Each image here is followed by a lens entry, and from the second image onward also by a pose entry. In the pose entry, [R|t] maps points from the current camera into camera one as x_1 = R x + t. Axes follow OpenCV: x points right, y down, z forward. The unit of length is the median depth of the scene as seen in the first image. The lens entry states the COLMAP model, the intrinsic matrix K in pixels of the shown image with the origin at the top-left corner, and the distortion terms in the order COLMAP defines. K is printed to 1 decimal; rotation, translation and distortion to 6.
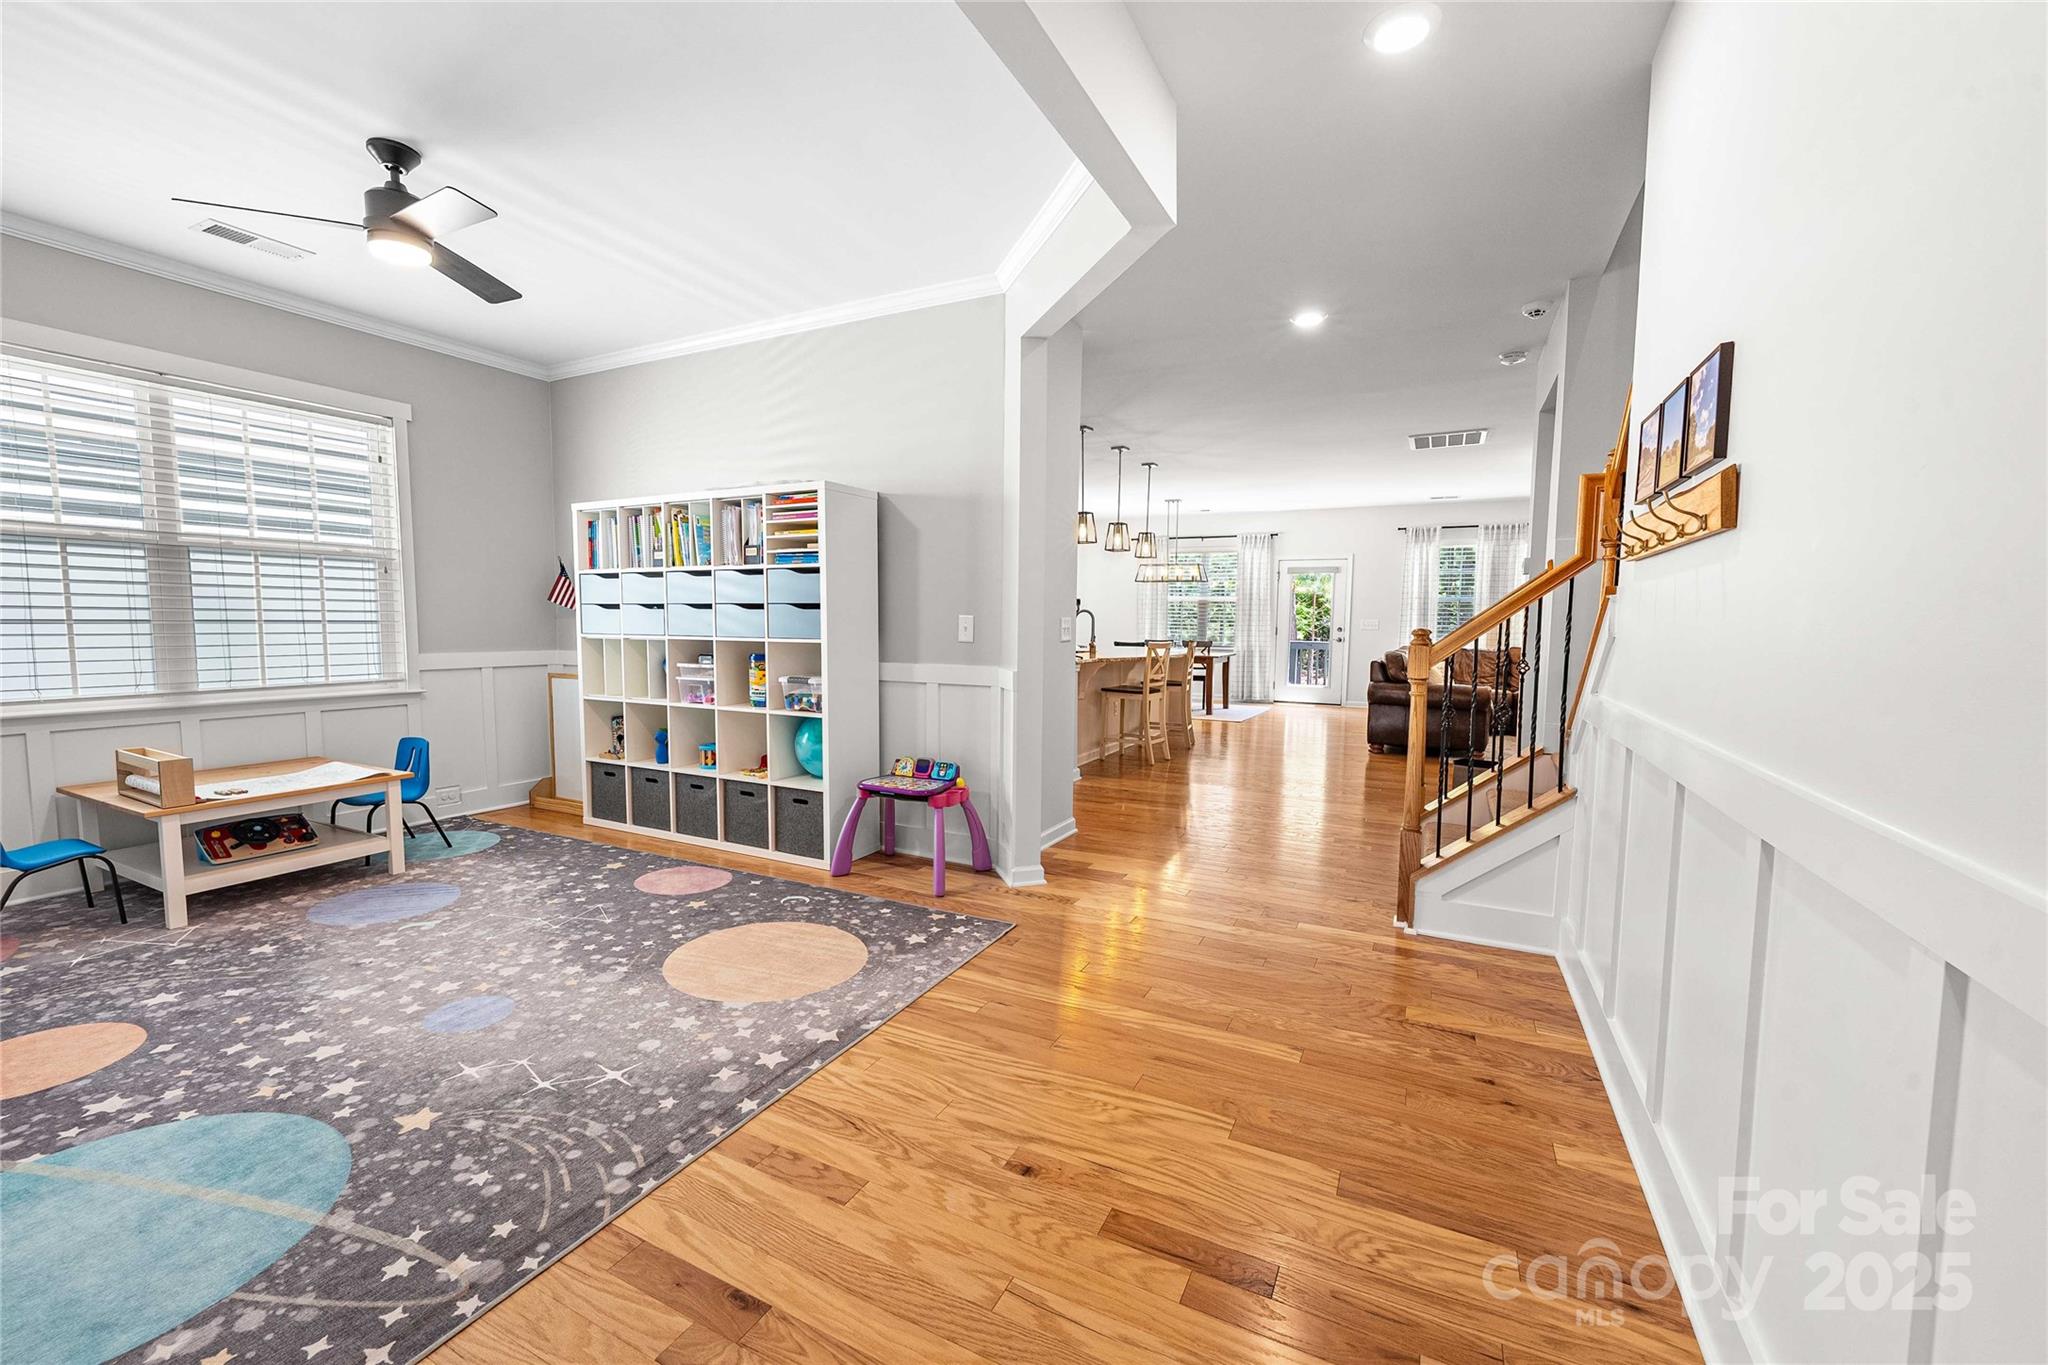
lens RADIAL K [[823.3, 0, 1020.8], [0, 823.3, 688.2], [0, 0, 1]] dist [-0.000339, -0.000093]
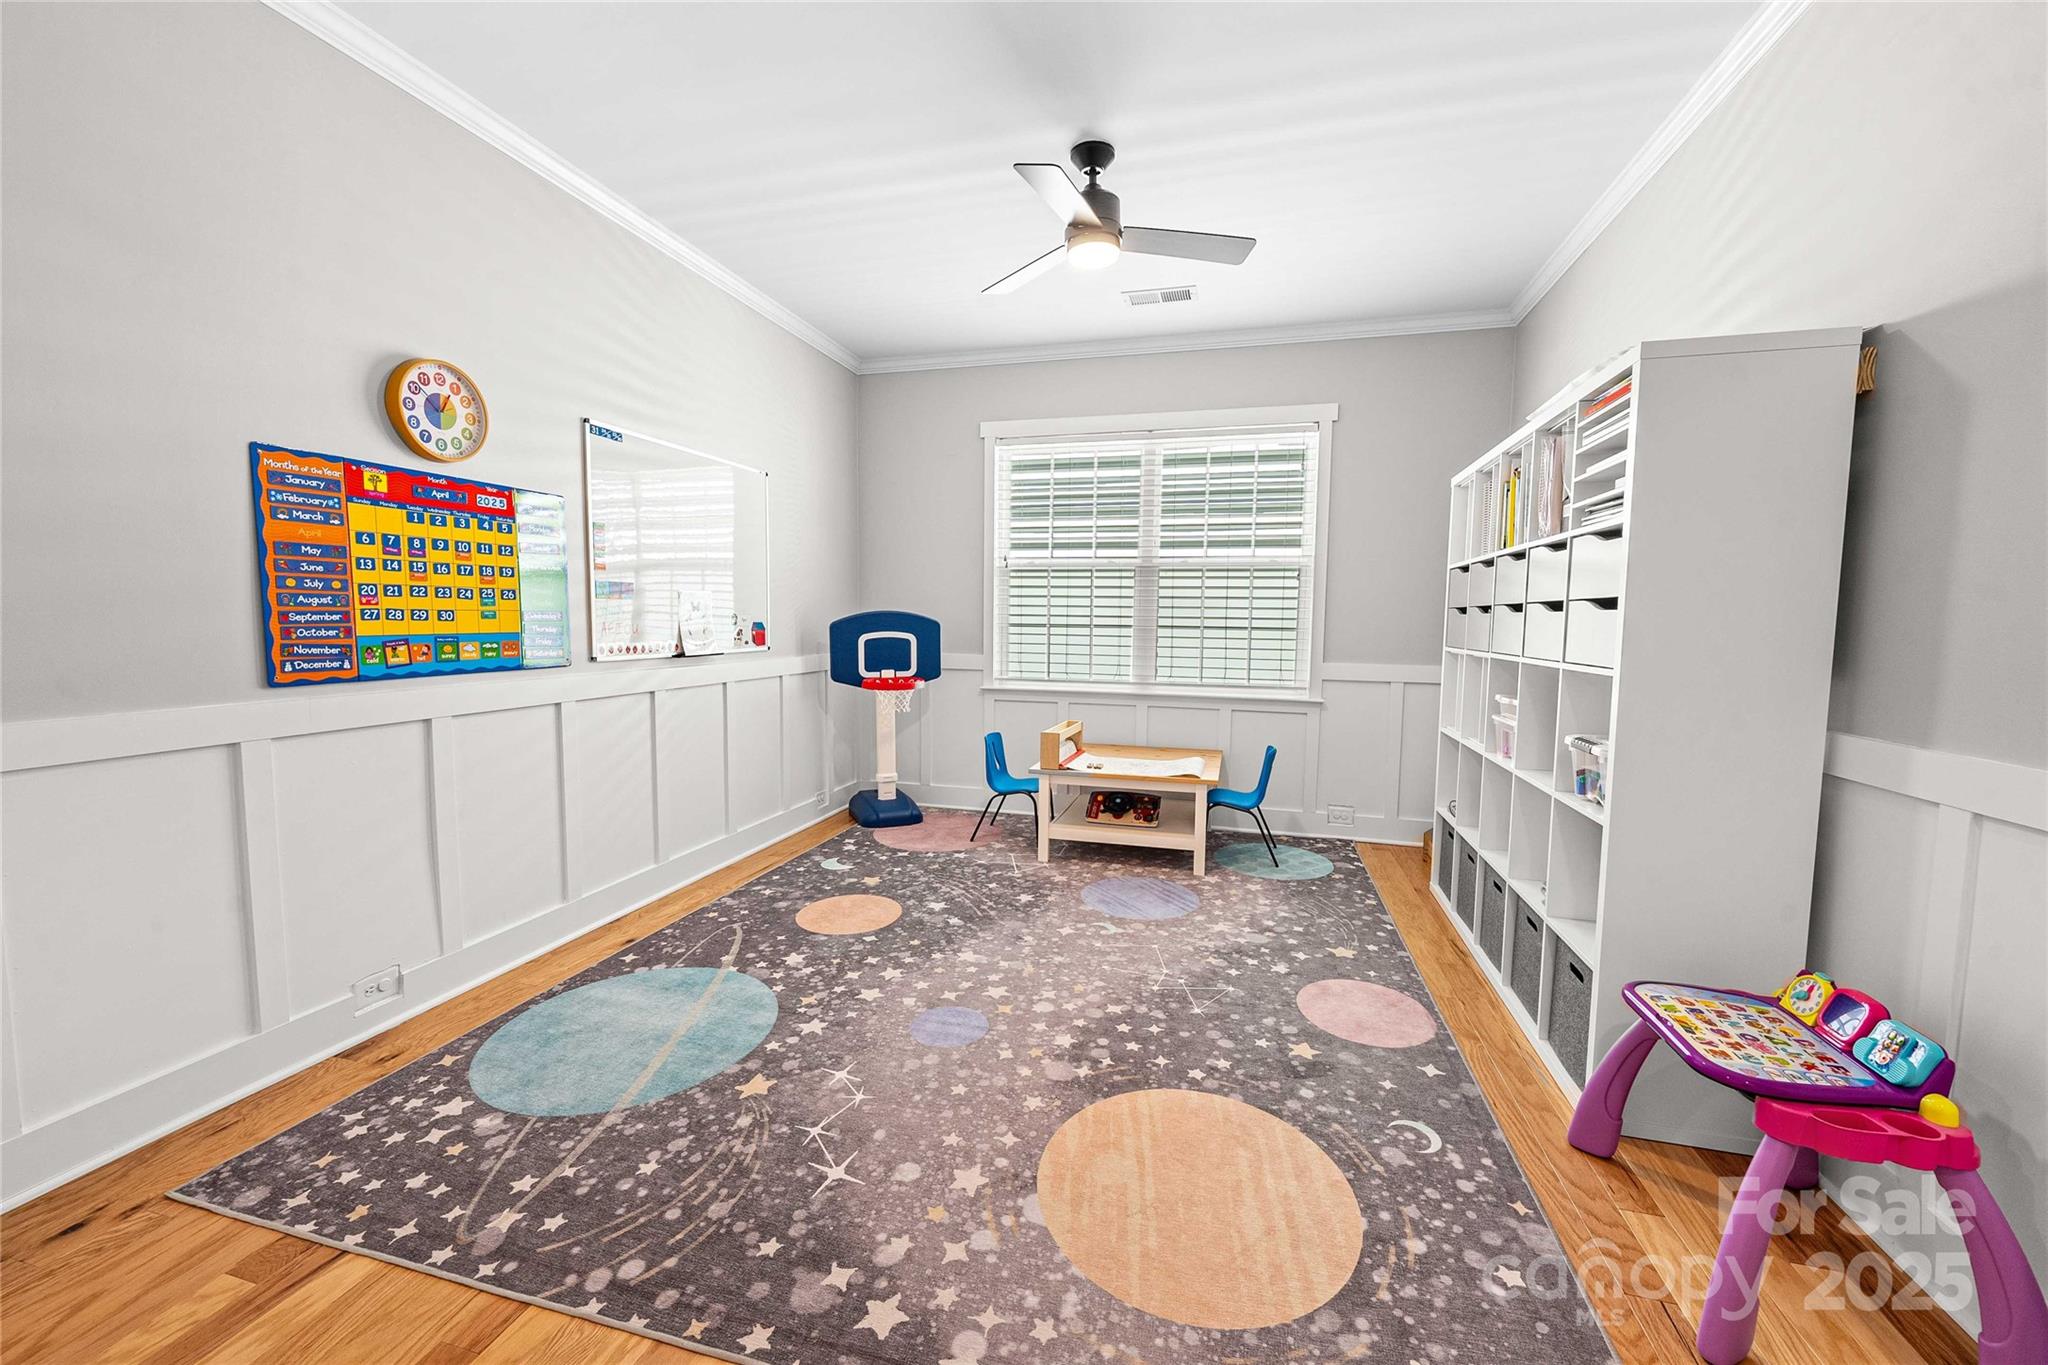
lens RADIAL K [[823.3, 0, 1020.8], [0, 823.3, 688.2], [0, 0, 1]] dist [-0.000339, -0.000093]
pose [[0.189204, 0.077898, -0.978843, 0.227712], [-0.091532, 0.993907, 0.061405, -0.059452], [0.977663, 0.077977, 0.195181, 0.717576]]
